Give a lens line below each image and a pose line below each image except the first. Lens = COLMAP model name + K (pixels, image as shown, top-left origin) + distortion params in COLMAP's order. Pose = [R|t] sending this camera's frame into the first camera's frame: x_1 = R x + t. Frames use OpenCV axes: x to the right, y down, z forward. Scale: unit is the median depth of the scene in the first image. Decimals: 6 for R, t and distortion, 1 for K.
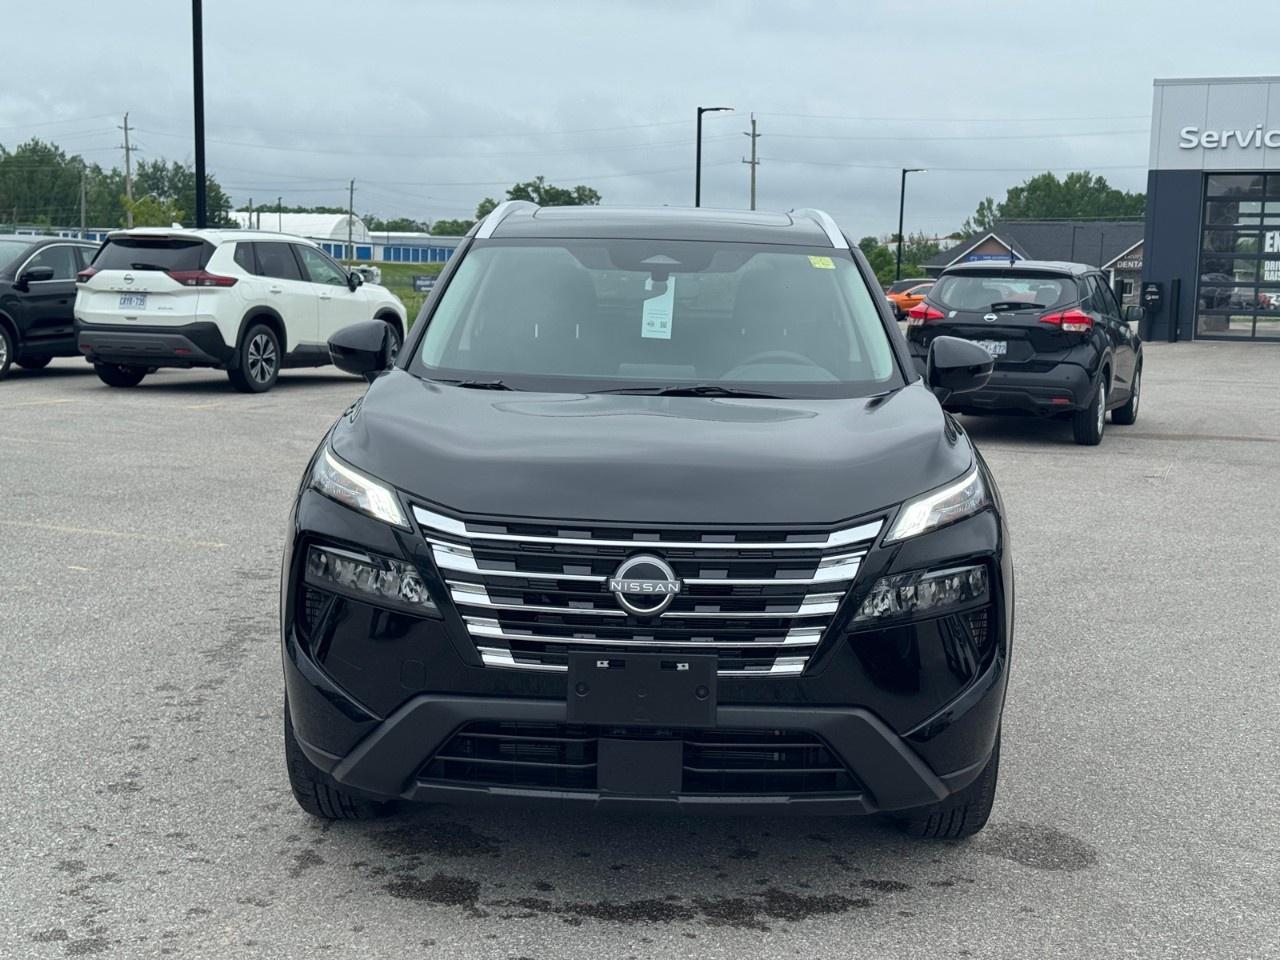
lens RADIAL K [[1791.3, 0, 640.6], [0, 1791.3, 471.8], [0, 0, 1]] dist [0.116509, 0.000000]
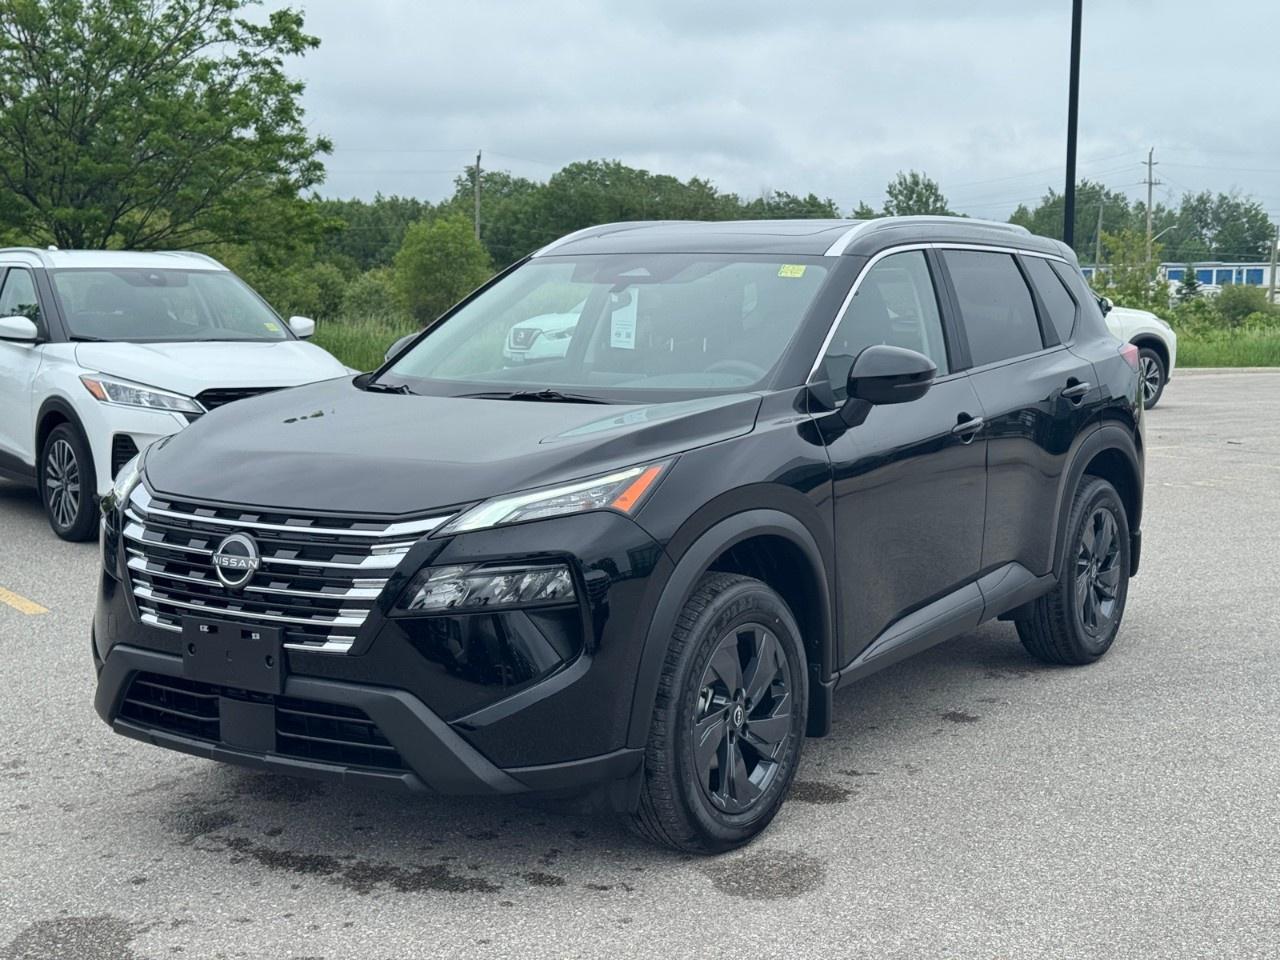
lens RADIAL K [[1791.3, 0, 648.4], [0, 1791.3, 485.1], [0, 0, 1]] dist [0.116509, 0.000000]
pose [[0.841716, 0.037839, -0.538594, 0.803303], [-0.044188, 0.999023, 0.001130, 0.003922], [0.538110, 0.022849, 0.842565, 0.191202]]
